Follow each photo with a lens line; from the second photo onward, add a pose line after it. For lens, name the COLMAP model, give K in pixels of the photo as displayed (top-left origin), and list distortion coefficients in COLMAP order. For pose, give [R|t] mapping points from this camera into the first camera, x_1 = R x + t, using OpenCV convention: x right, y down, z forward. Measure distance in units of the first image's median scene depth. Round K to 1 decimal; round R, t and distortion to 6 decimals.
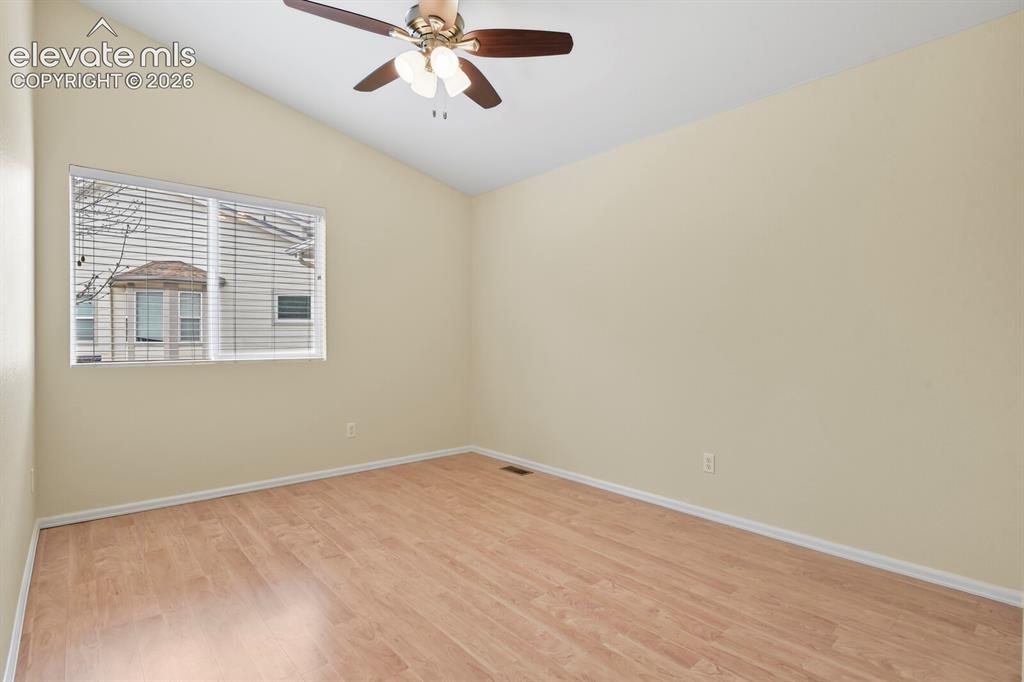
lens RADIAL K [[497.3, 0, 514.4], [0, 497.3, 341.4], [0, 0, 1]] dist [-0.006425, -0.002892]
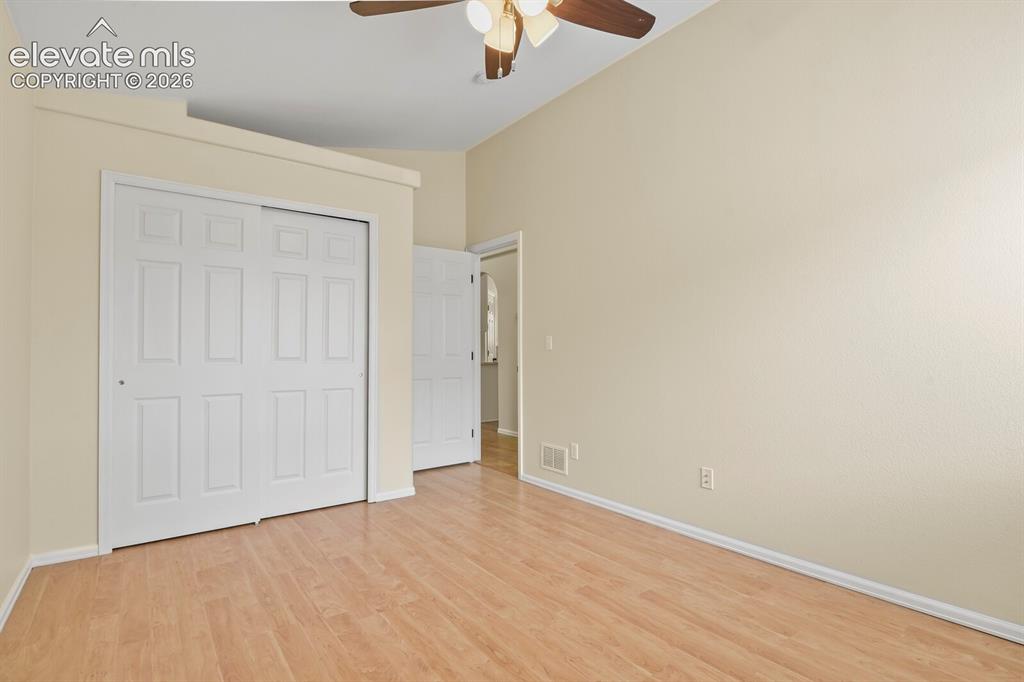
lens RADIAL K [[497.3, 0, 513.2], [0, 497.3, 344.0], [0, 0, 1]] dist [-0.006425, -0.002892]
pose [[-0.996571, 0.001997, 0.082712, -0.245654], [0.001919, 0.999998, -0.001022, -0.018803], [-0.082714, -0.000860, -0.996573, 1.946071]]
